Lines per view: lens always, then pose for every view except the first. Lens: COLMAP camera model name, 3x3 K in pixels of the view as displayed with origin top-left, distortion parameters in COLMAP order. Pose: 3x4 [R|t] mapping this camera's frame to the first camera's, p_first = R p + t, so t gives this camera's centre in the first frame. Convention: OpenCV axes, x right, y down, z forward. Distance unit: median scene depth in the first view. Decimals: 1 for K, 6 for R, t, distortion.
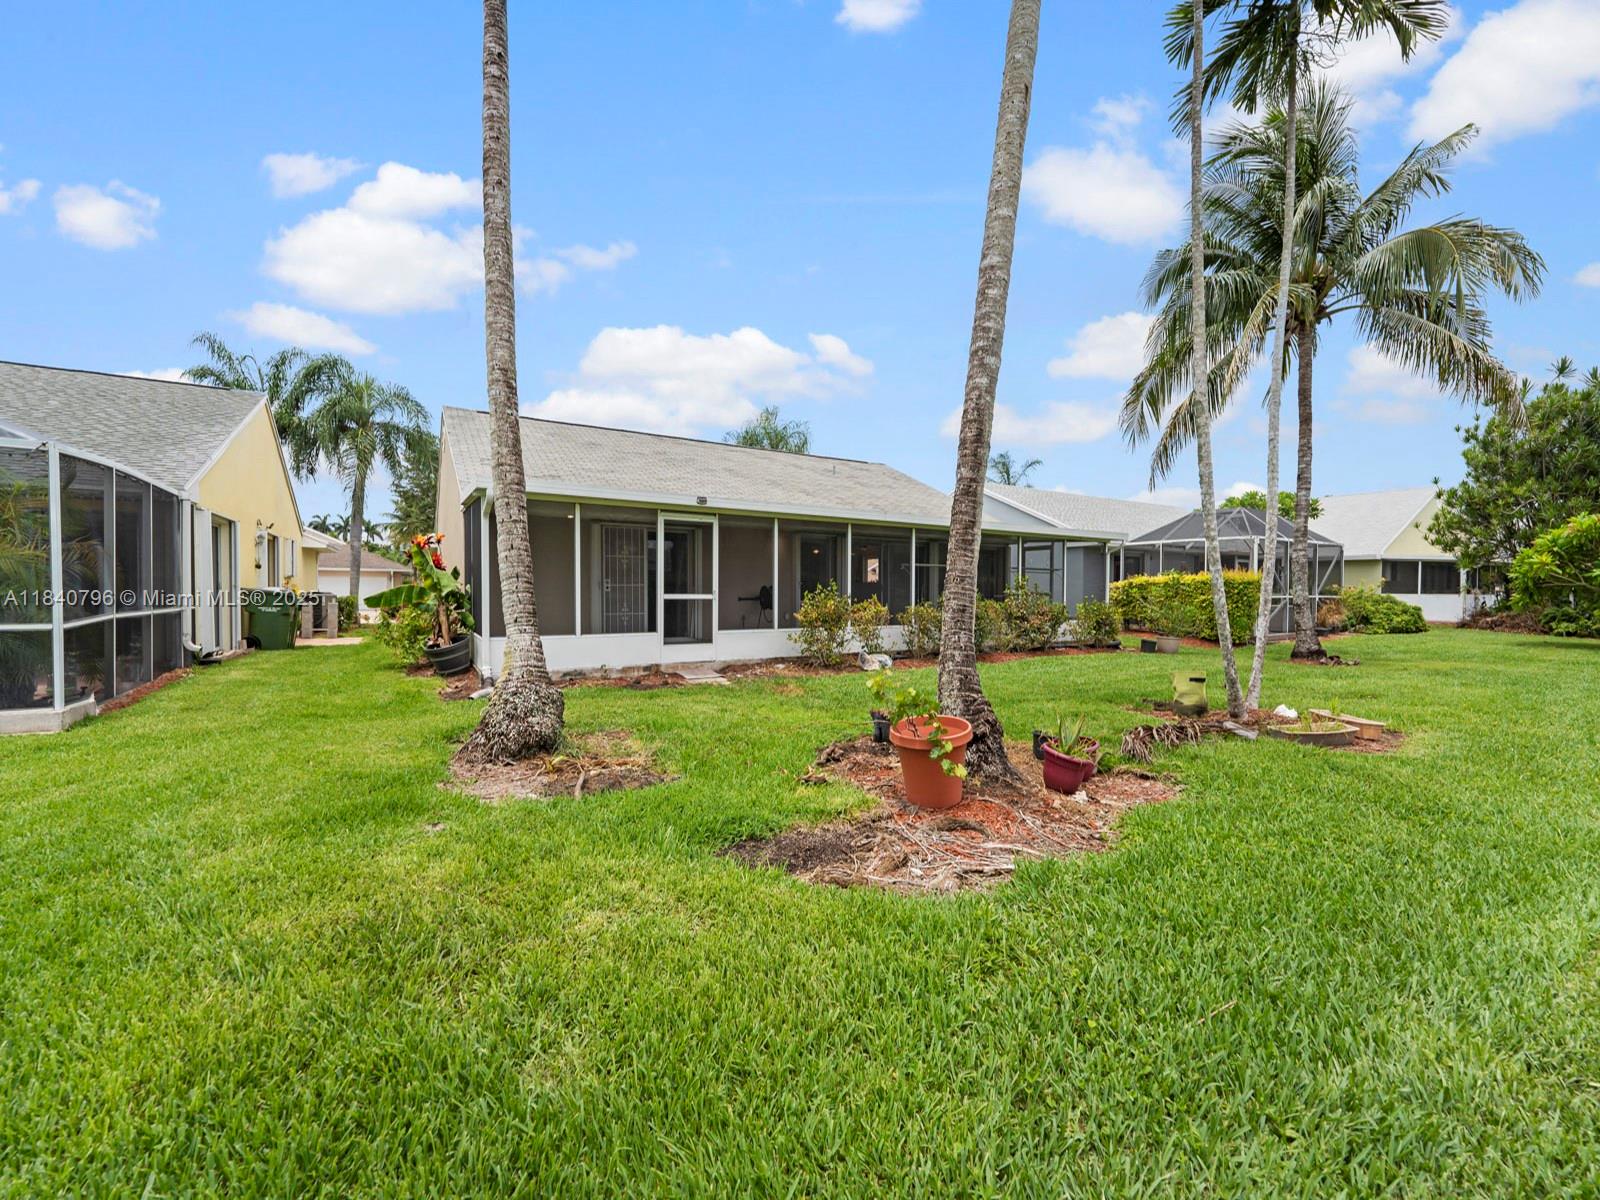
lens RADIAL K [[656.3, 0, 800.0], [0, 656.3, 600.0], [0, 0, 1]] dist [0.000275, 0.000135]
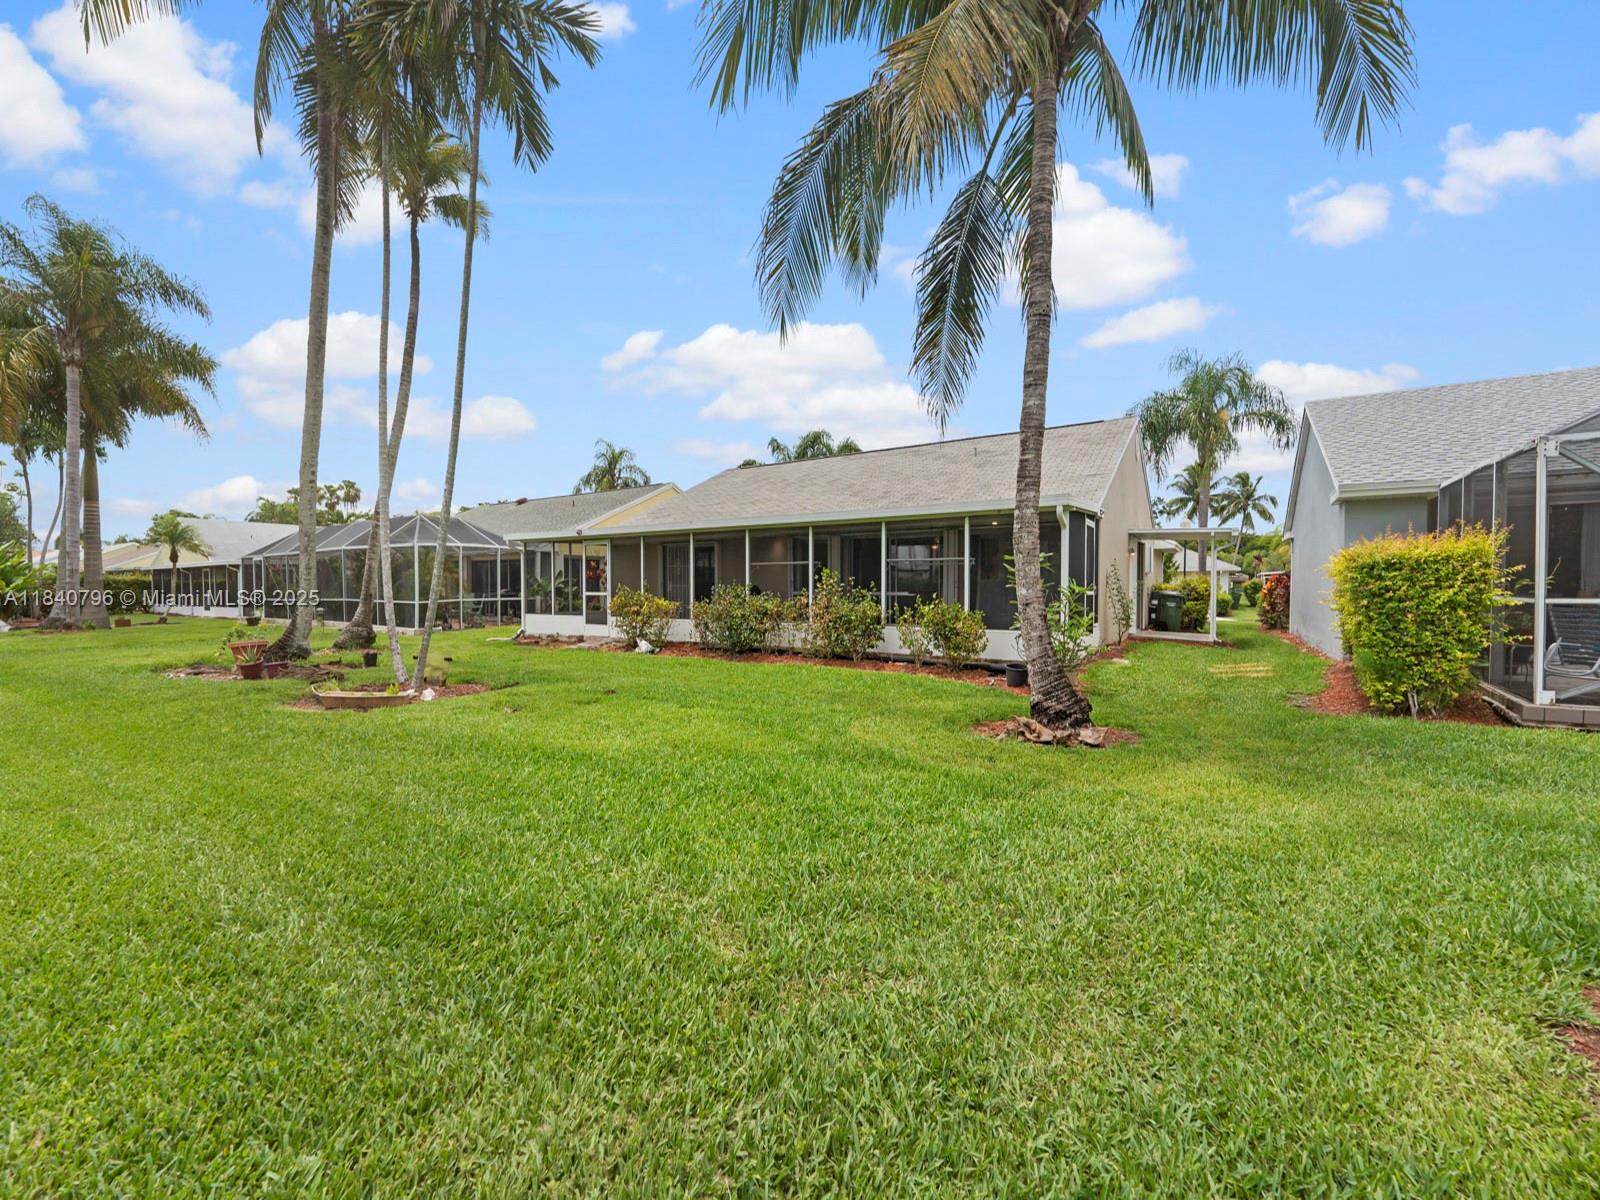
lens RADIAL K [[656.3, 0, 800.0], [0, 656.3, 600.0], [0, 0, 1]] dist [0.000275, 0.000135]
pose [[0.422854, 0.008638, -0.906157, 1.270497], [-0.009220, 0.999944, 0.005230, -0.002165], [0.906151, 0.006144, 0.422910, 0.684556]]
